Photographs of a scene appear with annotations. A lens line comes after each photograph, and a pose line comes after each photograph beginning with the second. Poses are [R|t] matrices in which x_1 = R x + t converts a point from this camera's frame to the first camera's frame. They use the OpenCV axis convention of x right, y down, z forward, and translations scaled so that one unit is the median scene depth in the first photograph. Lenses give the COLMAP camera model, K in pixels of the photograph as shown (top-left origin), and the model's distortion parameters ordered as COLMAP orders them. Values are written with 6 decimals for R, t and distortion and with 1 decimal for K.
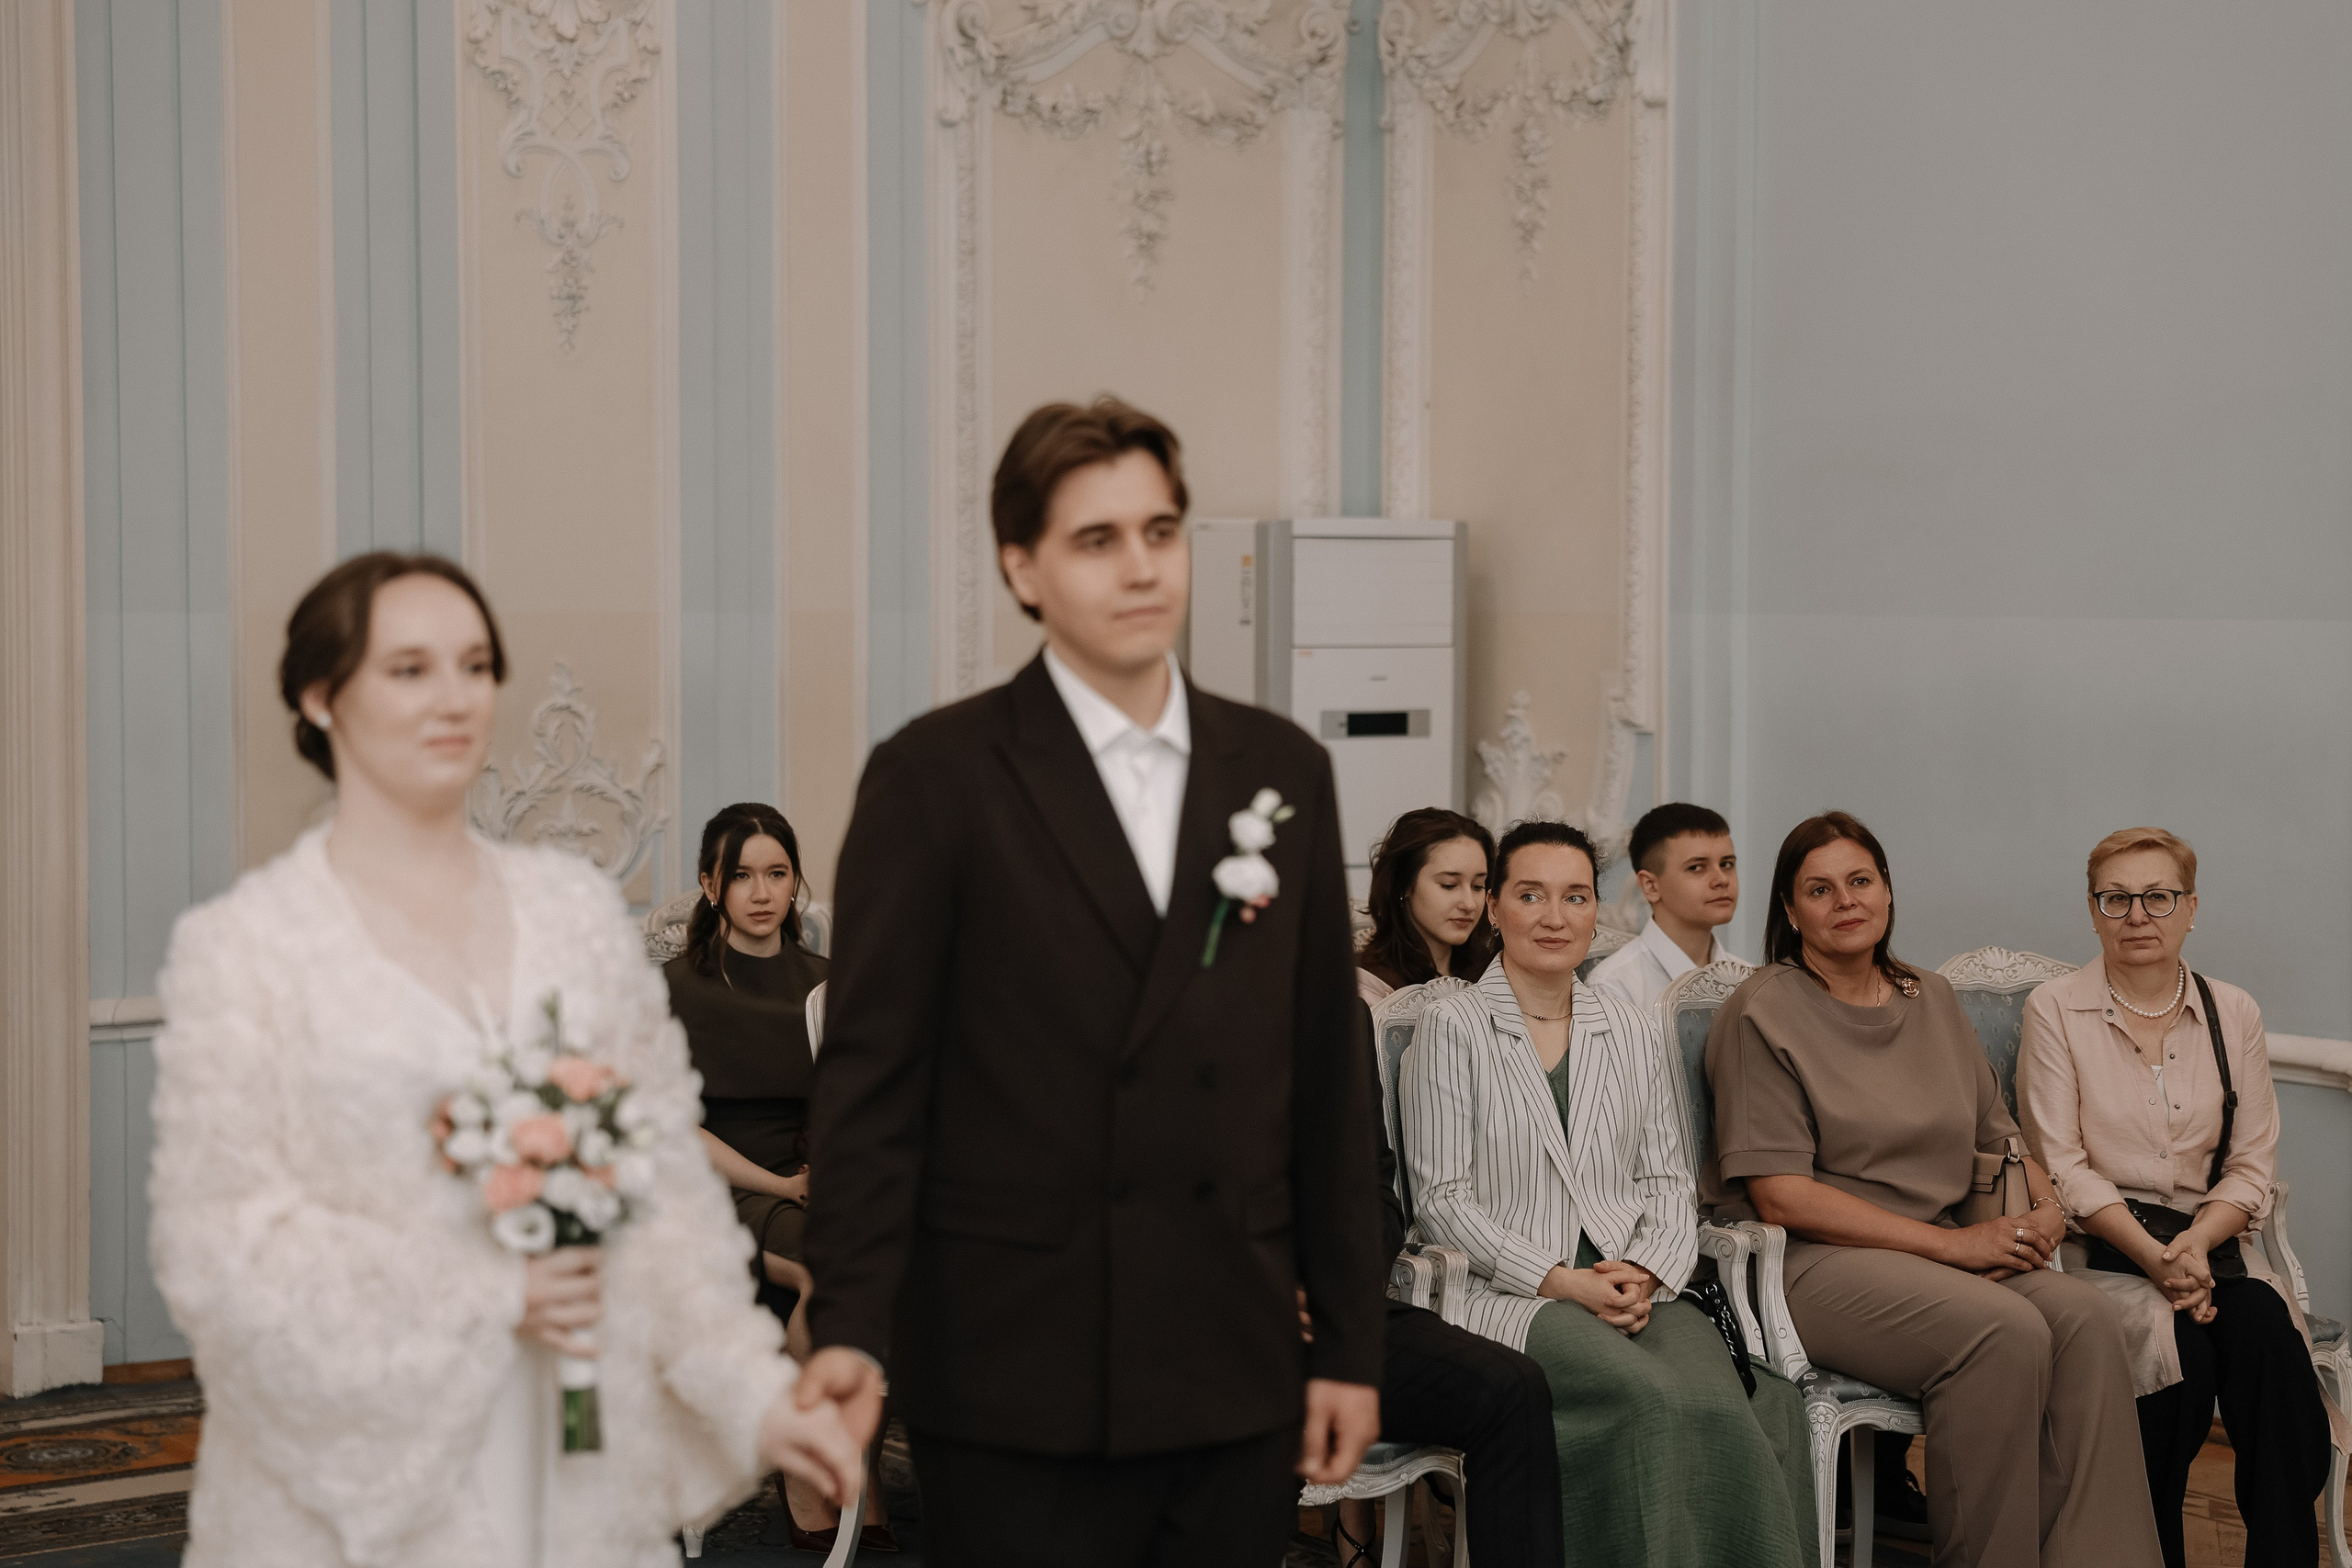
lens RADIAL K [[4312.5, 0, 1185.9], [0, 4312.5, 810.0], [0, 0, 1]] dist [0.111568, 0.000000]
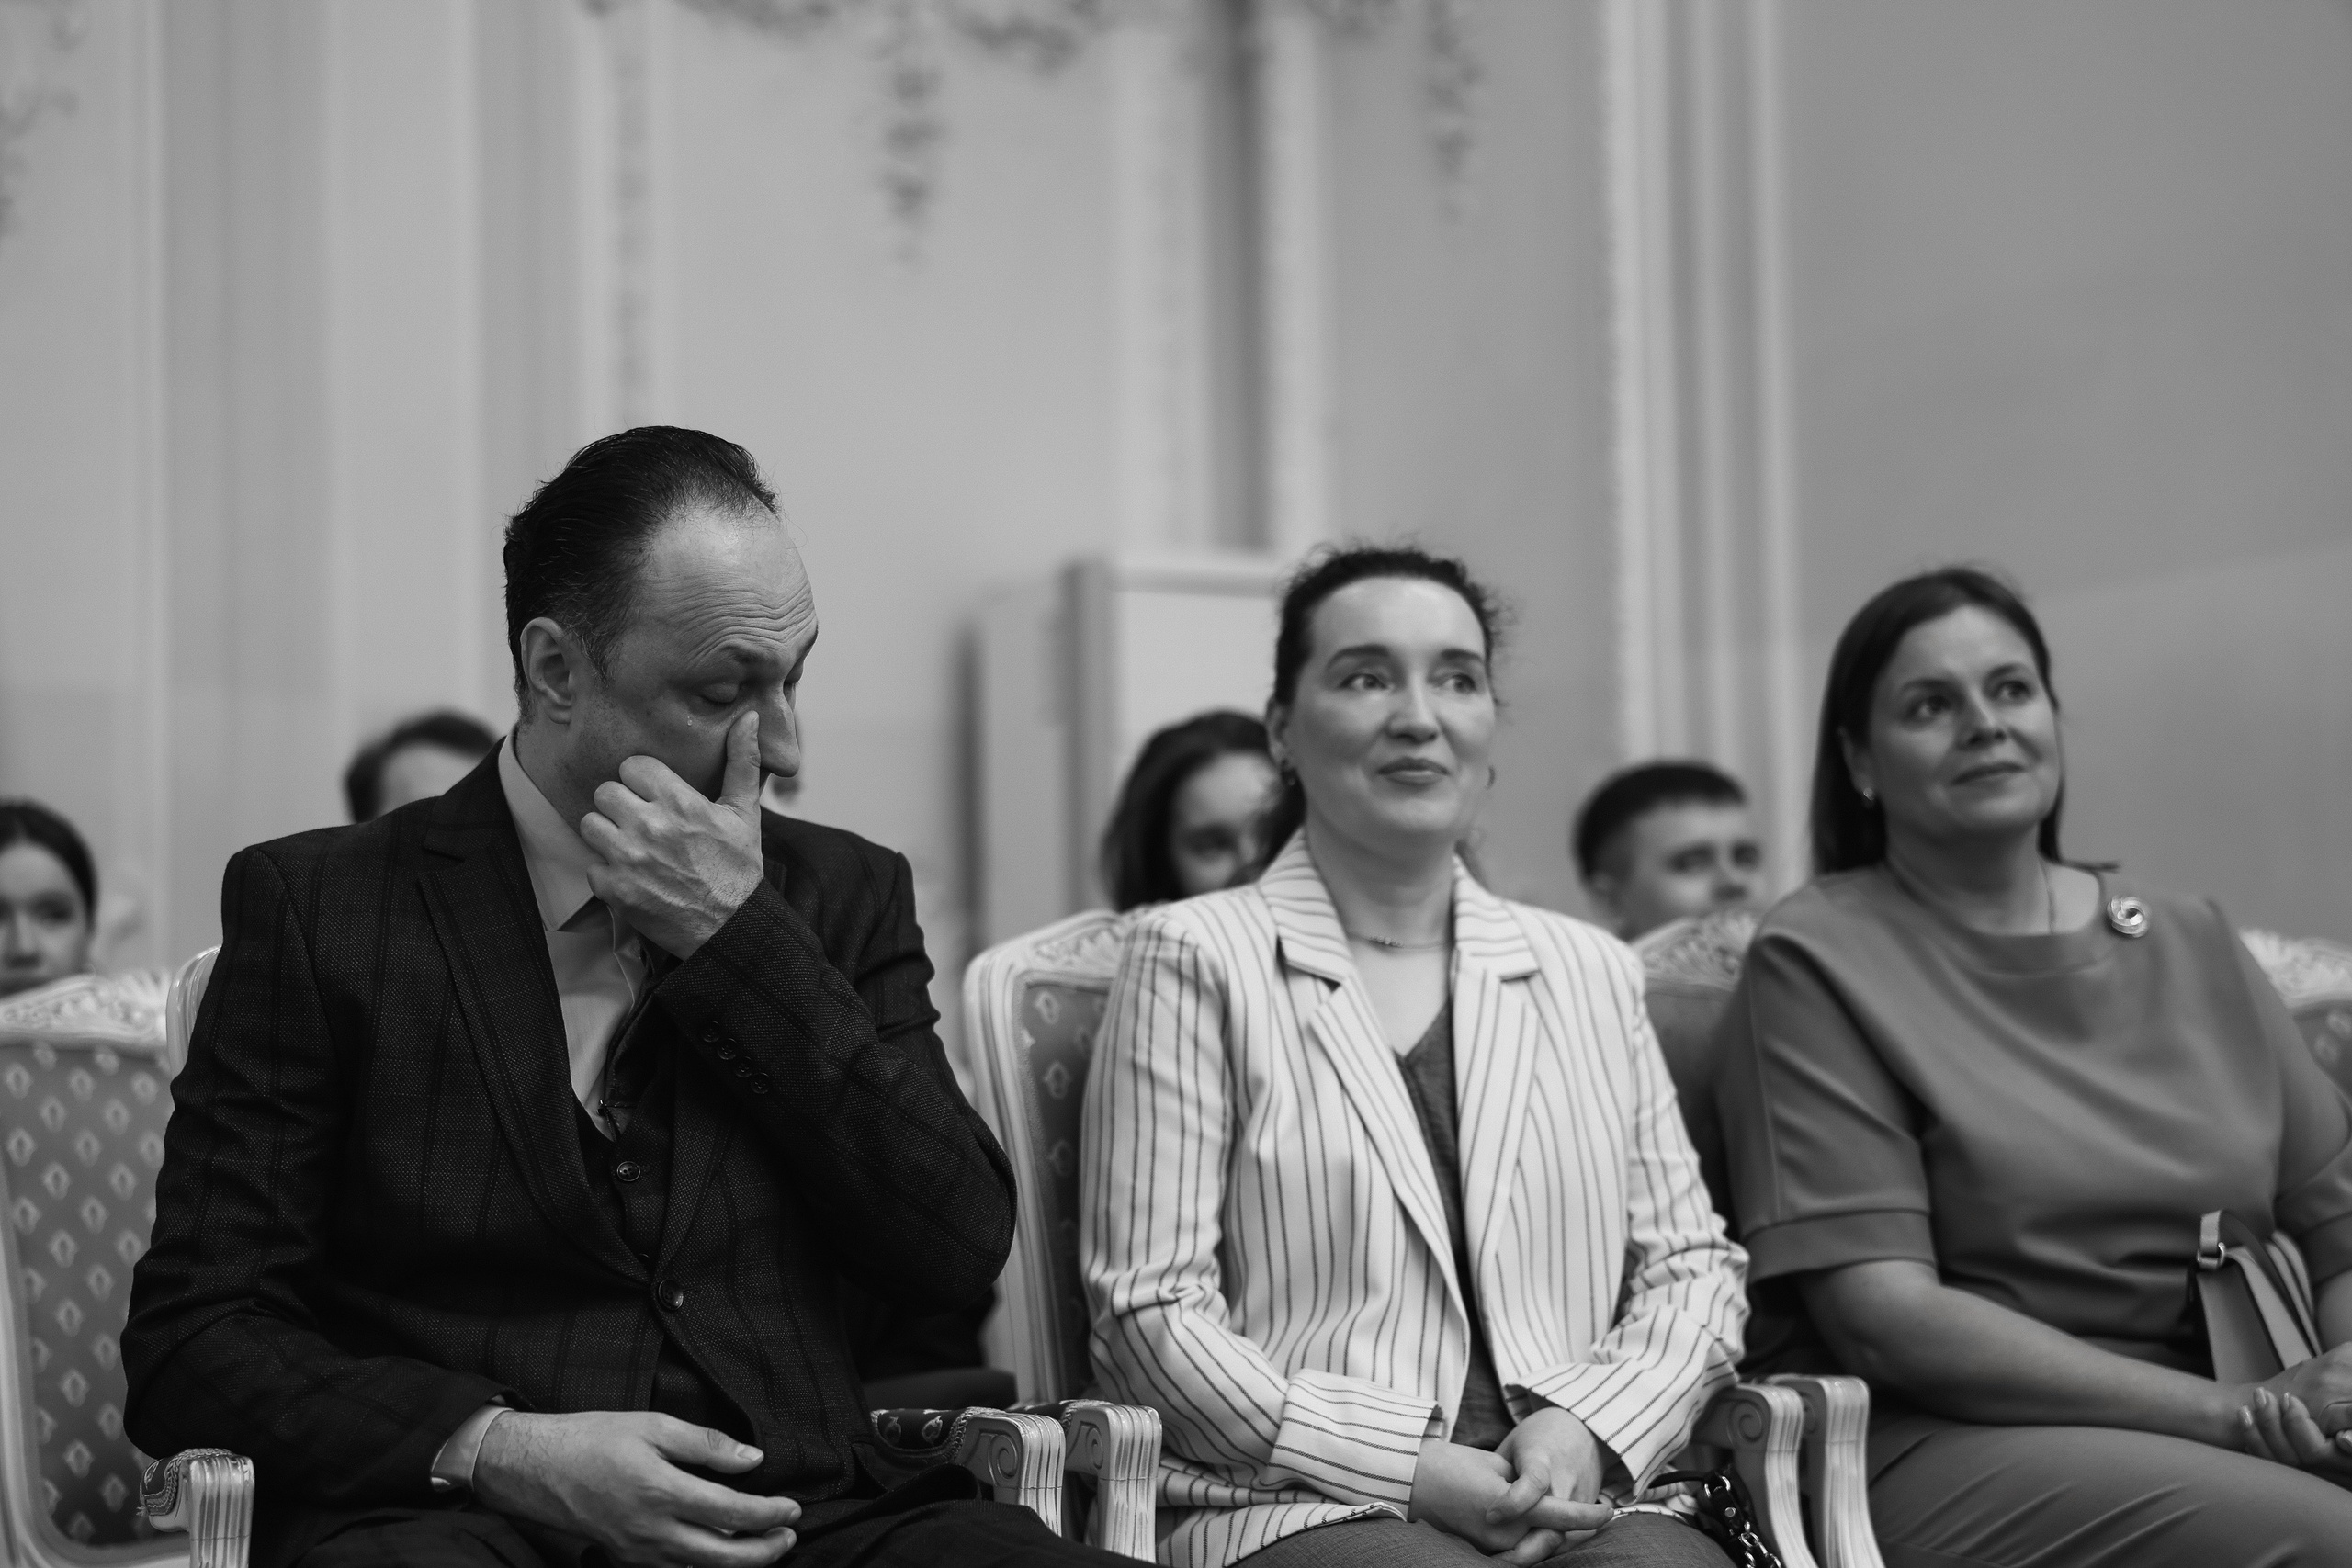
lens RADIAL K [[4334.6, 0, 1183.1], [0, 4334.6, 777.8], [0, 0, 1]] dist [0.208306, 0.000000]
pose [[0.999495, -0.026638, -0.017323, 0.048087], [0.023778, 0.988645, -0.148376, 0.069477], [0.021079, 0.147889, 0.988779, 0.350224]]
